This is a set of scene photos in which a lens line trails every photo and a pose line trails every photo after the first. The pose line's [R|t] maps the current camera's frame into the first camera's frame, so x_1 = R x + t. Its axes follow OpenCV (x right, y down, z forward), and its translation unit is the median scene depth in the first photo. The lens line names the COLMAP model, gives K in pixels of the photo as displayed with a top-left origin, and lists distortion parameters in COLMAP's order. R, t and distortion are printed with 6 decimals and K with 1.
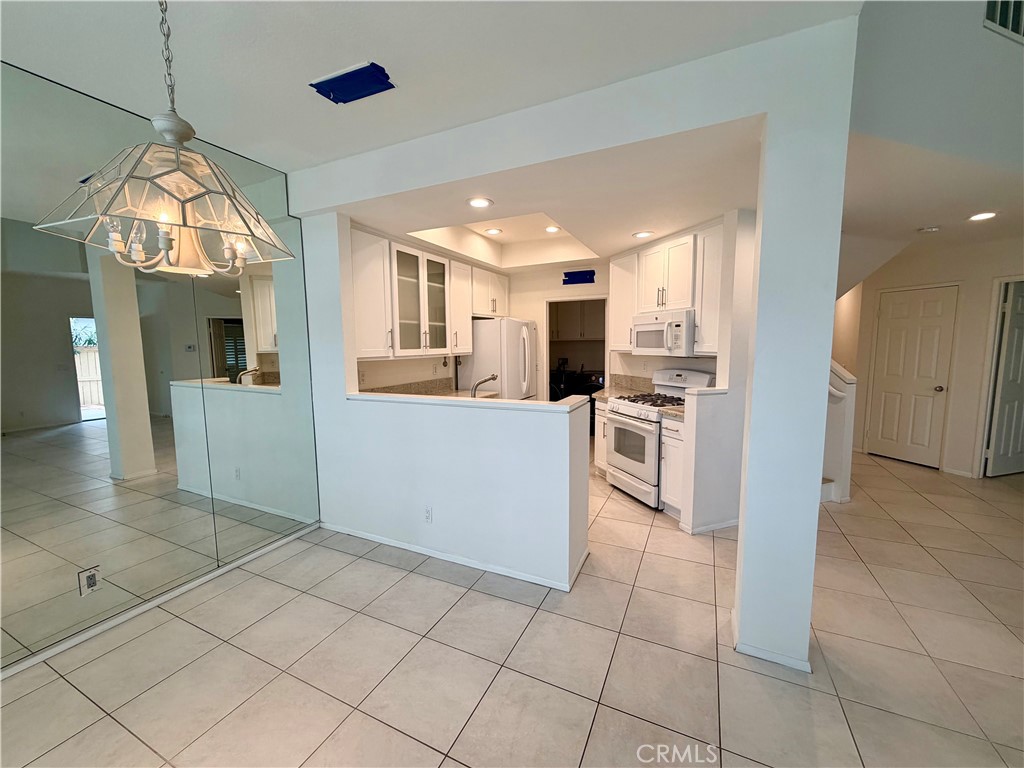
lens RADIAL K [[406.9, 0, 512.0], [0, 406.9, 384.0], [0, 0, 1]] dist [0.001994, 0.000259]
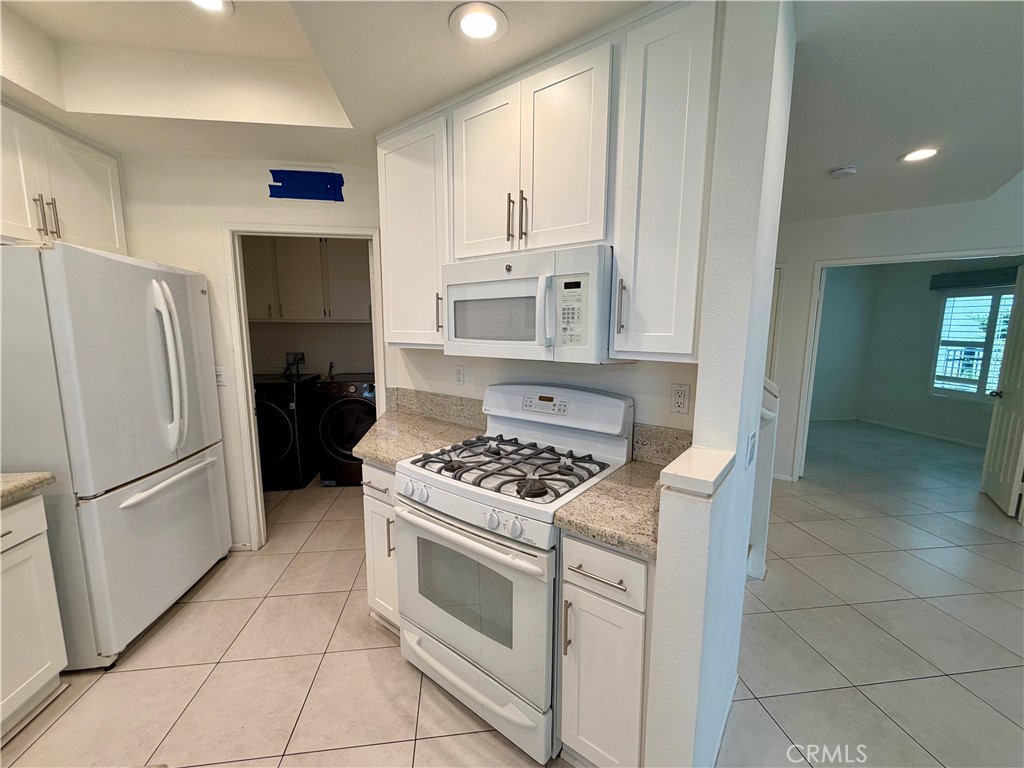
lens RADIAL K [[408.1, 0, 510.1], [0, 408.1, 383.3], [0, 0, 1]] dist [0.000846, 0.000278]
pose [[0.839810, -0.057696, 0.539805, 0.119186], [0.040626, 0.998228, 0.043489, -0.058995], [-0.541358, -0.014592, 0.840666, 0.608146]]
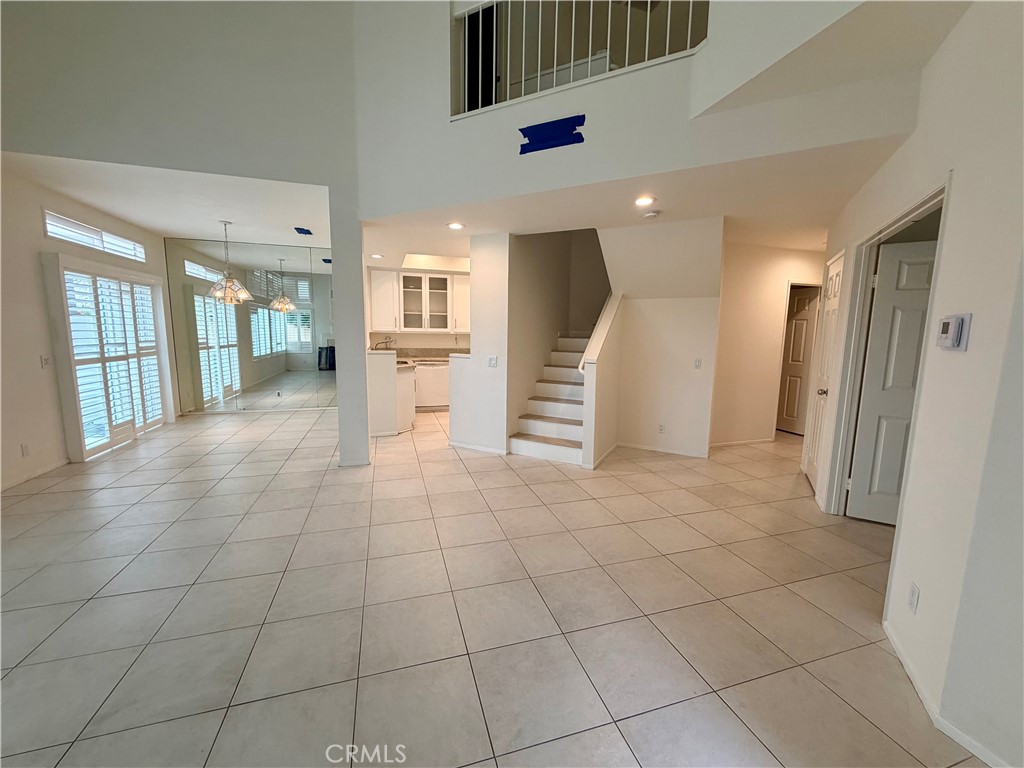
lens RADIAL K [[408.1, 0, 510.1], [0, 408.1, 383.3], [0, 0, 1]] dist [0.000846, 0.000278]
pose [[0.672410, 0.112171, -0.731630, 1.332754], [-0.097778, 0.993249, 0.062418, 0.005092], [0.733693, 0.029566, 0.678838, 0.064712]]
